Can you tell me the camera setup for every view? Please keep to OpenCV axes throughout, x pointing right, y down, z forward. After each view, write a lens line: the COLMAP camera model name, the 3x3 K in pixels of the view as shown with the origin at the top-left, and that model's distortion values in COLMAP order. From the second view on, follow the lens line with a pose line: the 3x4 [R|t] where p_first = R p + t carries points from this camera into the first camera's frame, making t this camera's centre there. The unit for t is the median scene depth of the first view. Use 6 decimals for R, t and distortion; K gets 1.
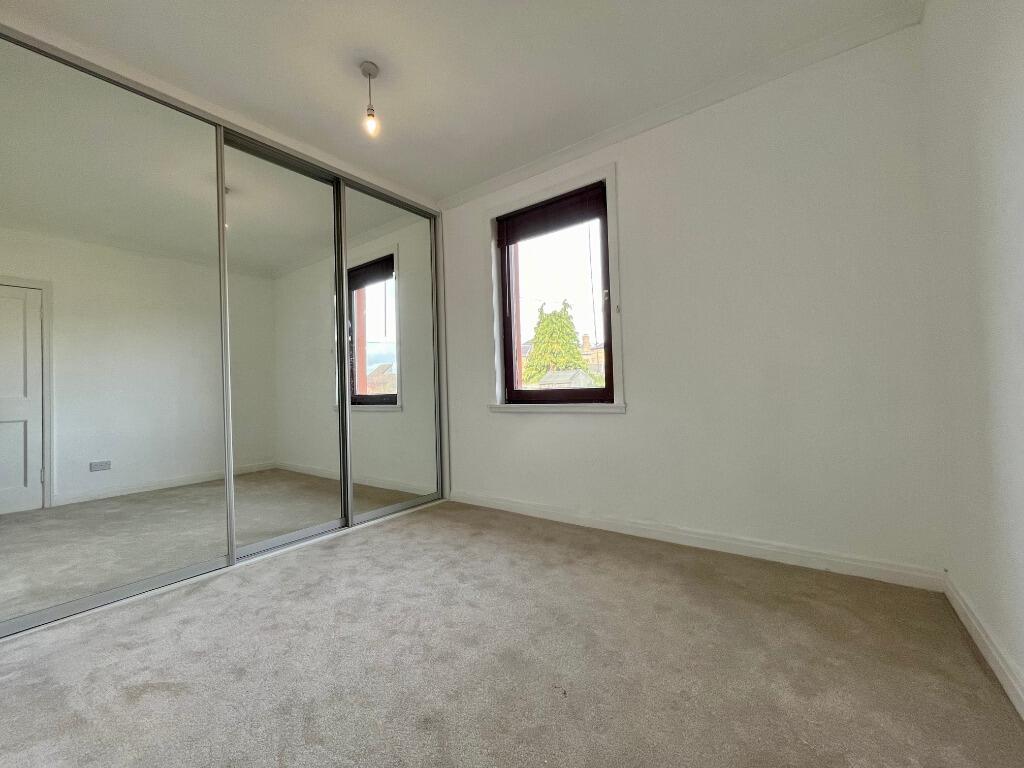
lens RADIAL K [[426.7, 0, 493.9], [0, 426.7, 382.5], [0, 0, 1]] dist [-0.001255, -0.000331]
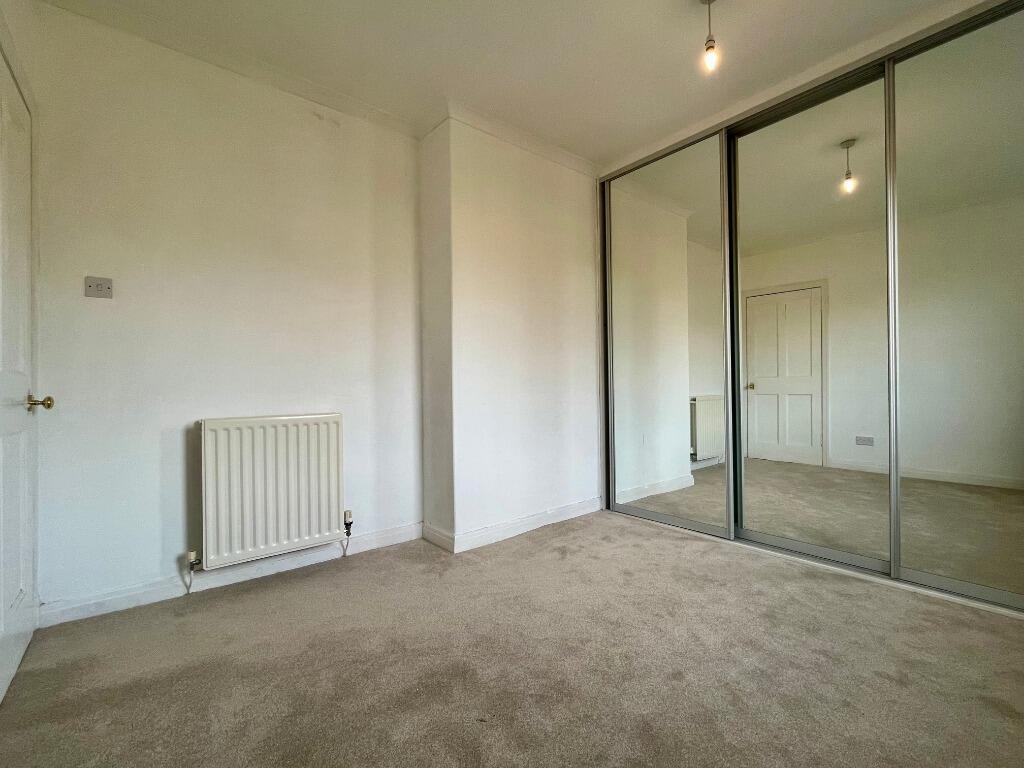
lens RADIAL K [[480.1, 0, 514.1], [0, 480.1, 381.2], [0, 0, 1]] dist [-0.002534, -0.000304]
pose [[-0.224838, 0.036134, -0.973726, 0.589569], [0.039655, 0.998824, 0.027909, -0.022618], [0.973589, -0.032338, -0.226006, 0.667101]]
